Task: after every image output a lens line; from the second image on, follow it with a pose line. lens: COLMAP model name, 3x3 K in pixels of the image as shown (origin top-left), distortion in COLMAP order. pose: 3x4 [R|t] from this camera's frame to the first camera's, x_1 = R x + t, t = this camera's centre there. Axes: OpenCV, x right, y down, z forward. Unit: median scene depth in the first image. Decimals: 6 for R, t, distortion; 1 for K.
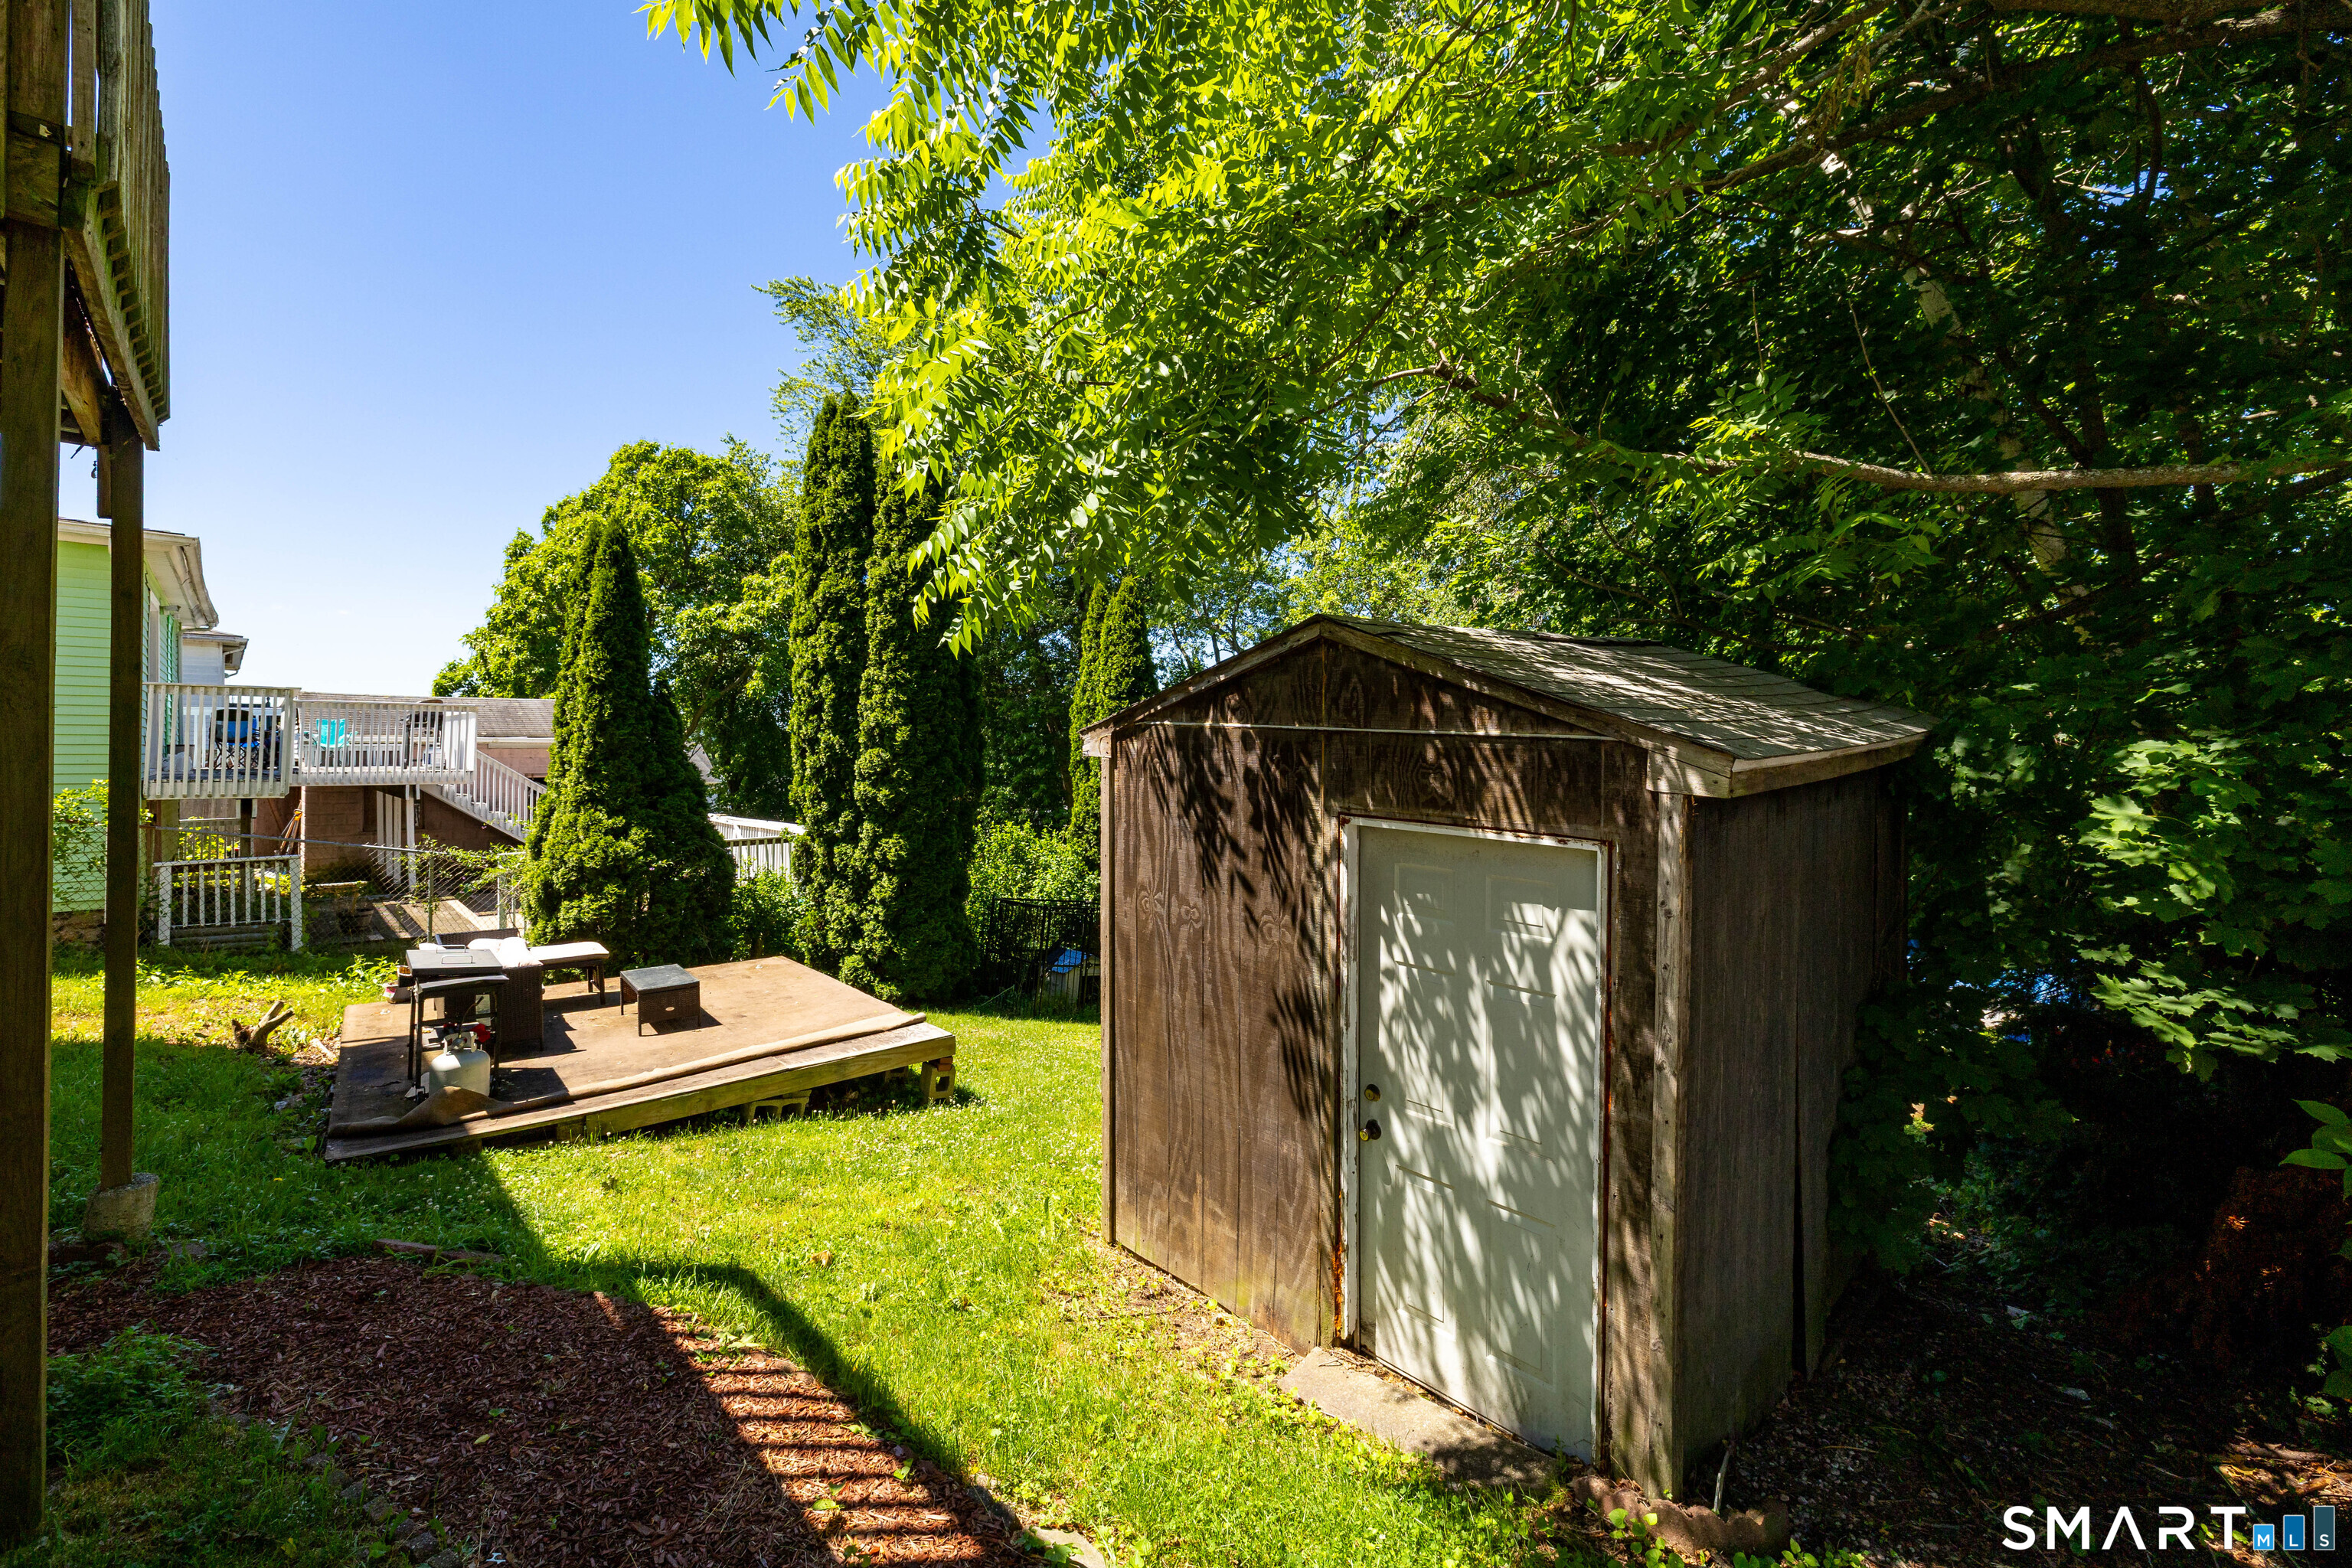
lens RADIAL K [[1008.9, 0, 1178.5], [0, 1008.9, 750.4], [0, 0, 1]] dist [-0.002431, -0.000193]
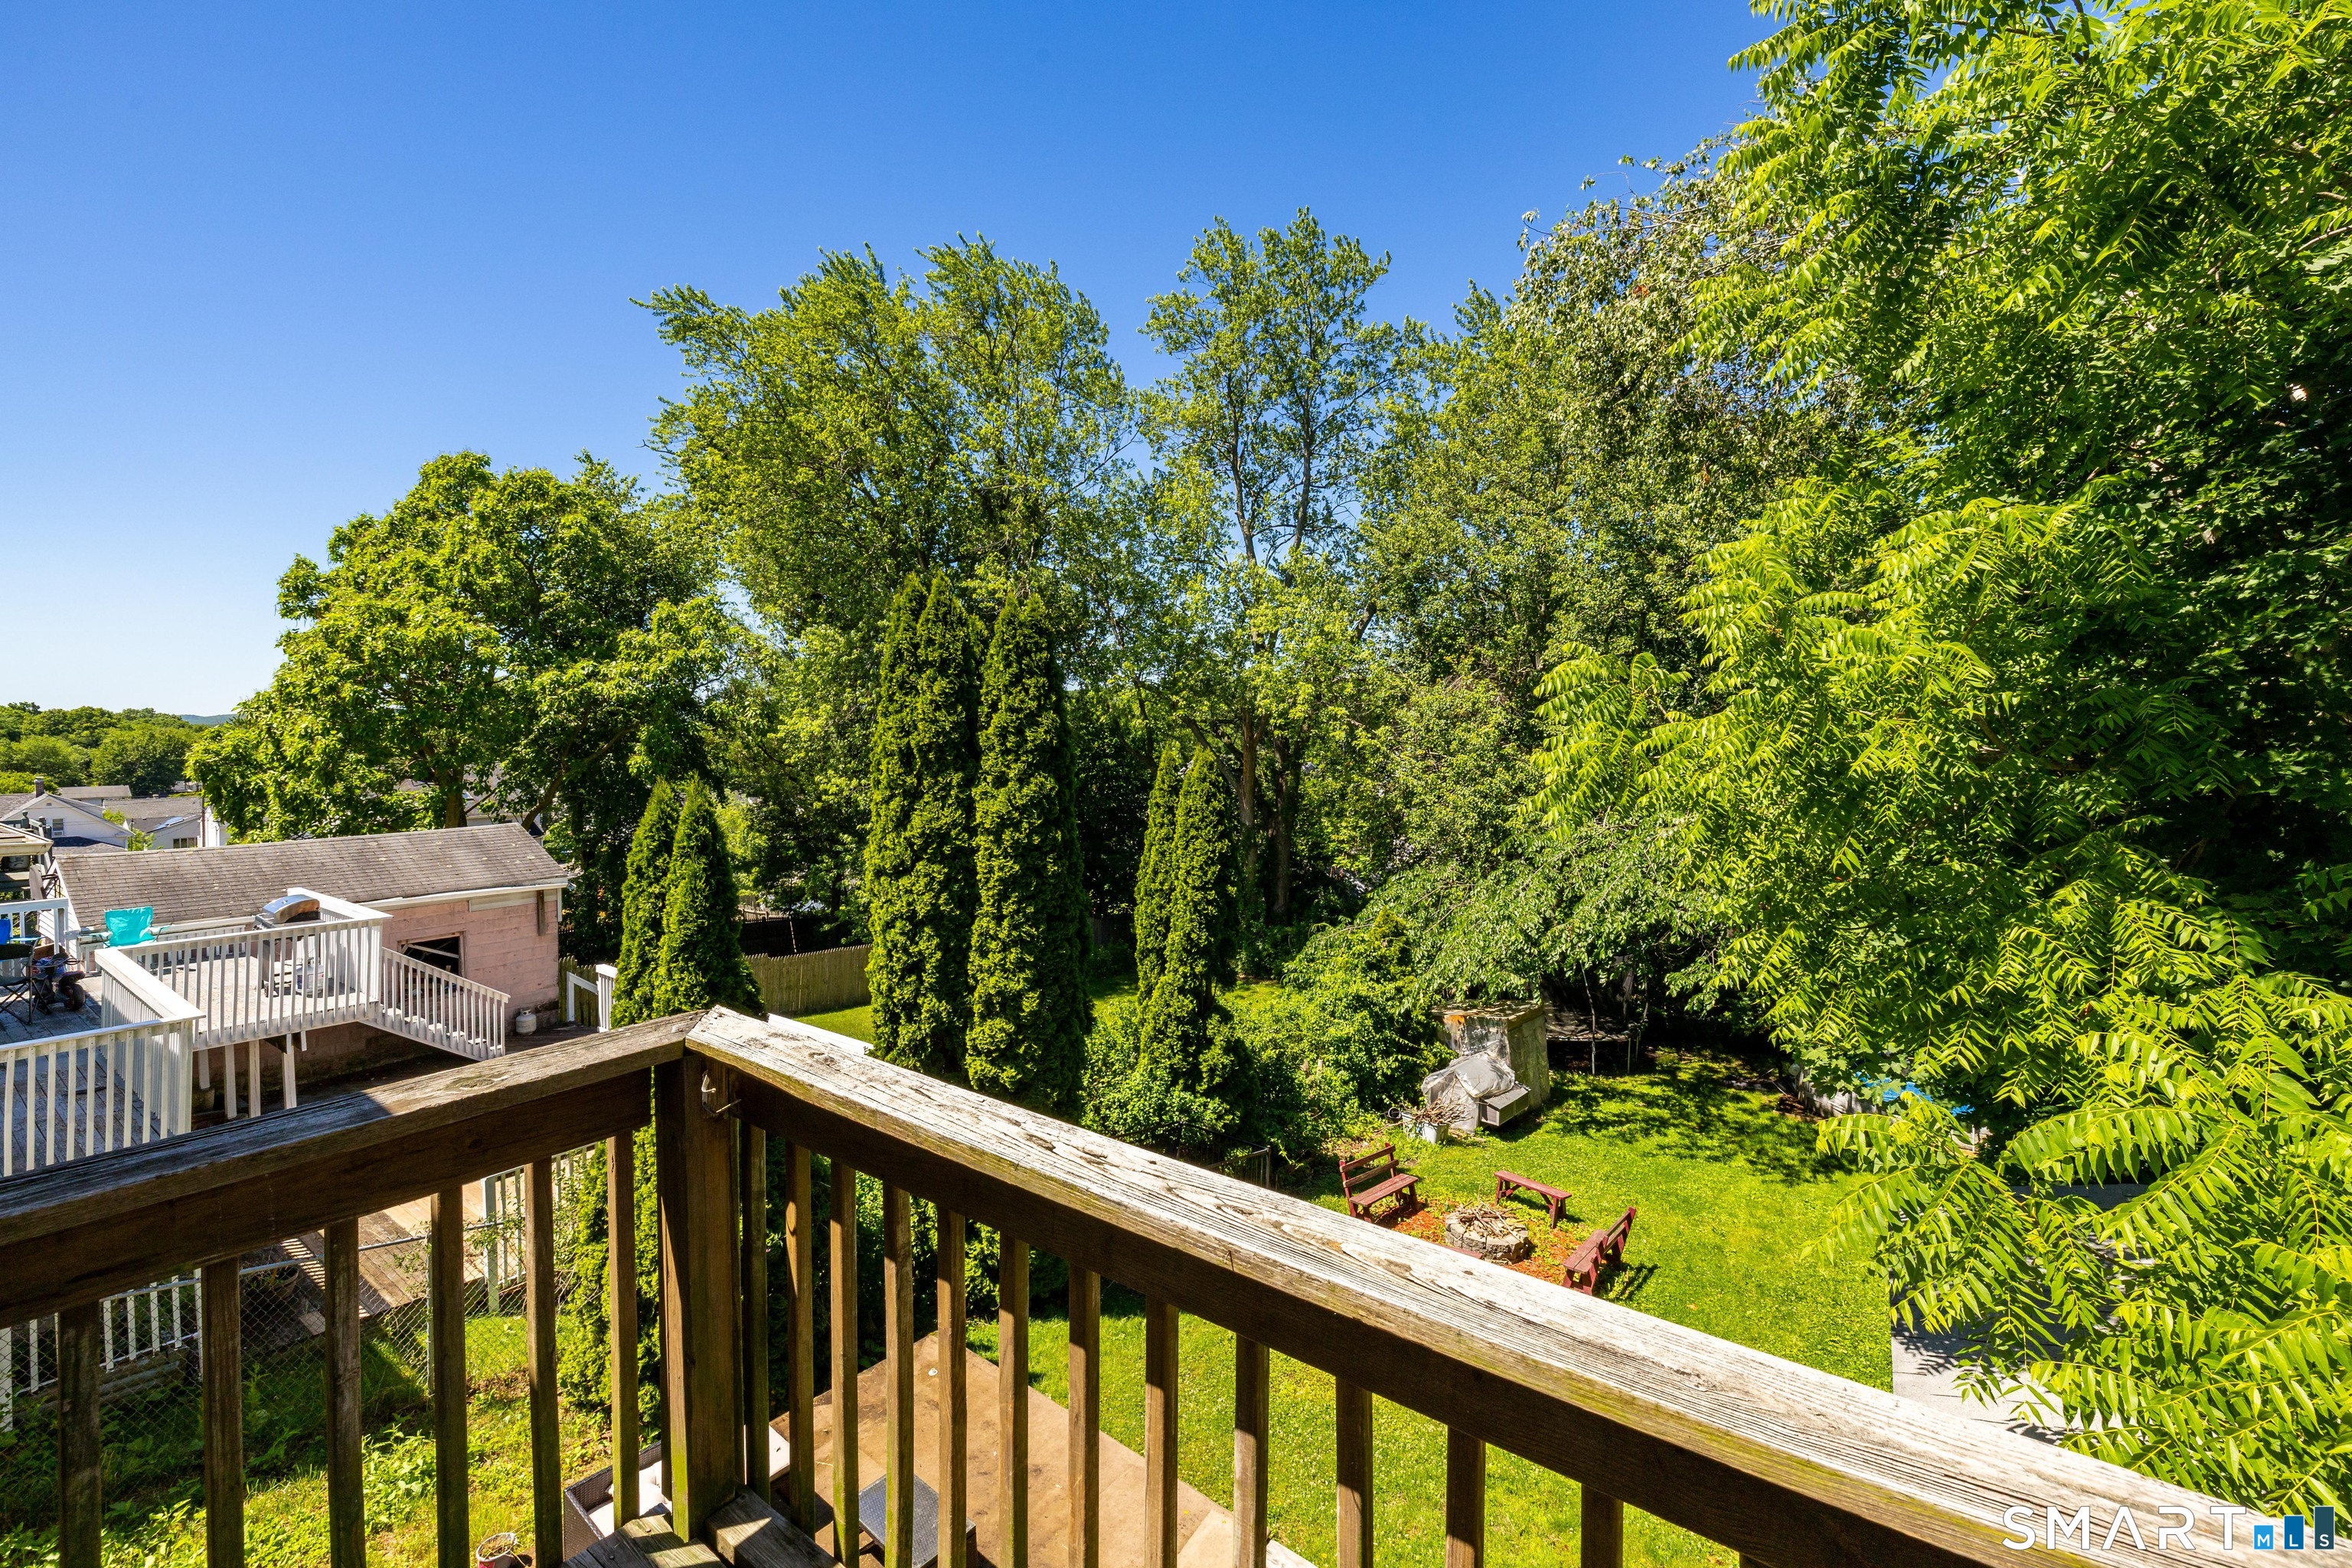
lens RADIAL K [[998.5, 0, 1180.3], [0, 998.5, 764.5], [0, 0, 1]] dist [0.017306, 0.000099]
pose [[0.981919, -0.007538, 0.189153, -0.298811], [-0.002285, 0.998662, 0.051663, -0.251218], [-0.189289, -0.051161, 0.980588, 0.161973]]
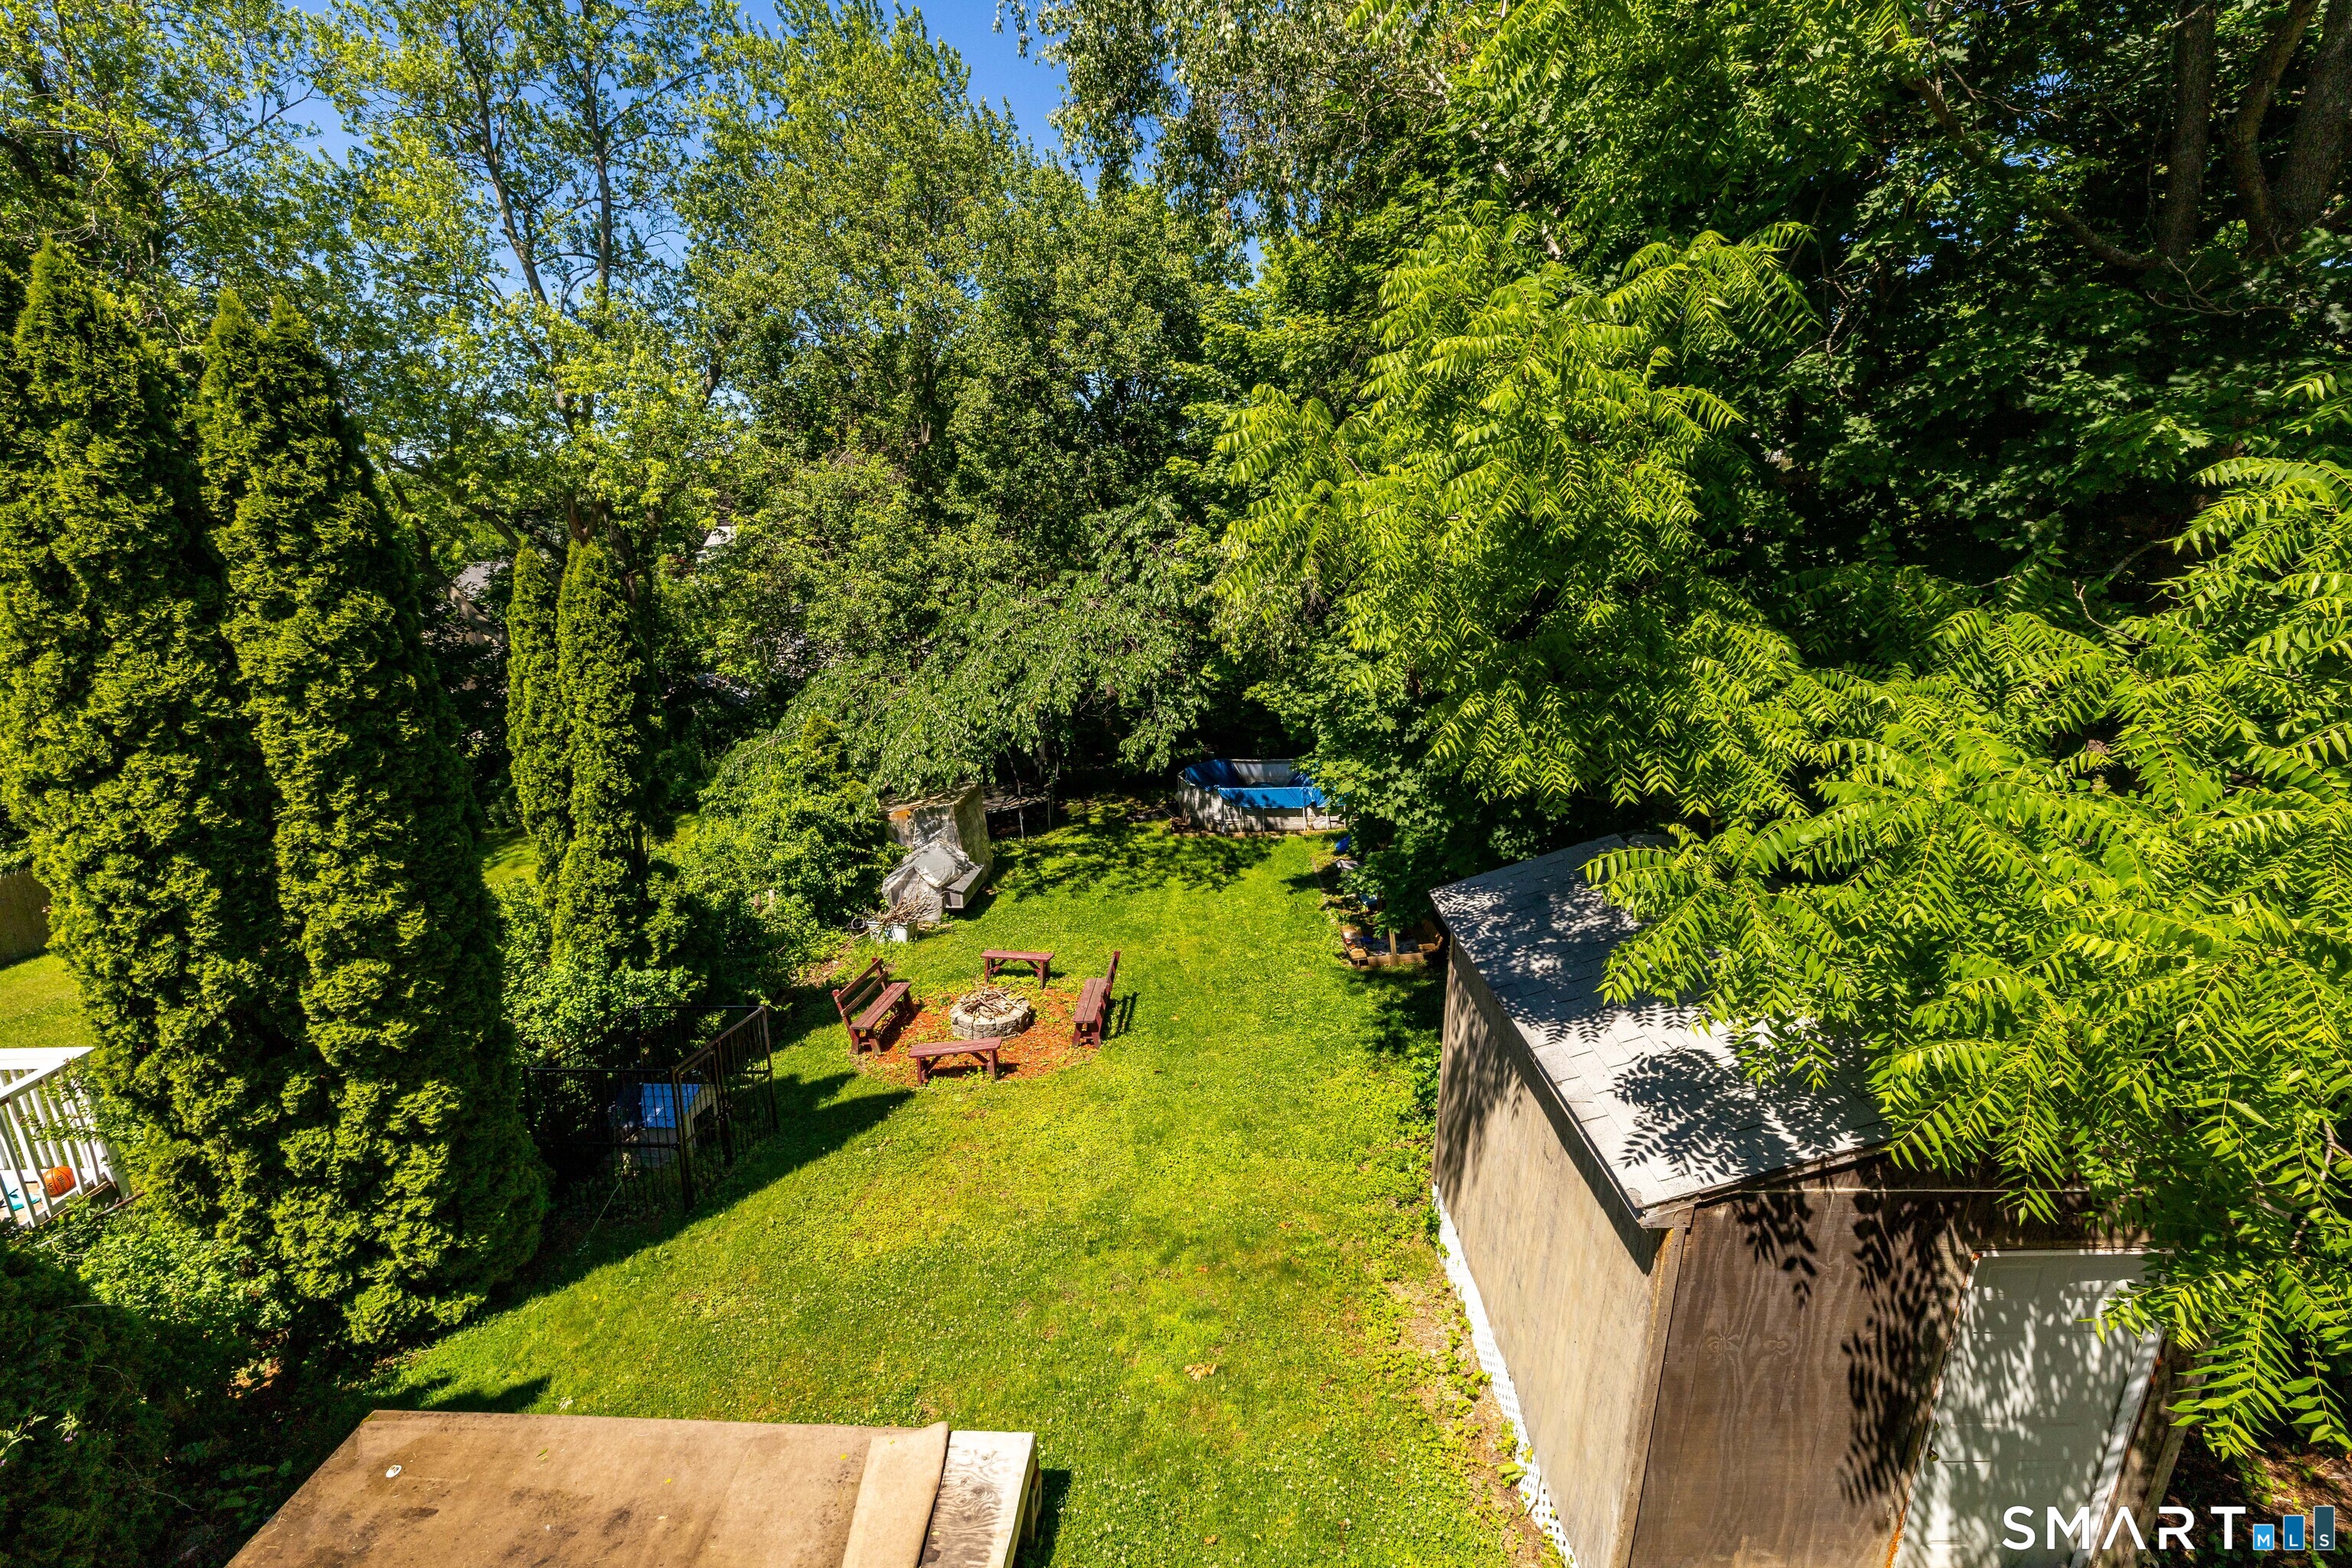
lens RADIAL K [[997.4, 0, 1147.9], [0, 997.4, 738.1], [0, 0, 1]] dist [0.009912, -0.000877]
pose [[0.691011, -0.192042, 0.696867, -0.352847], [0.025202, 0.969877, 0.242288, -0.244343], [-0.722404, -0.149861, 0.675036, 0.307875]]
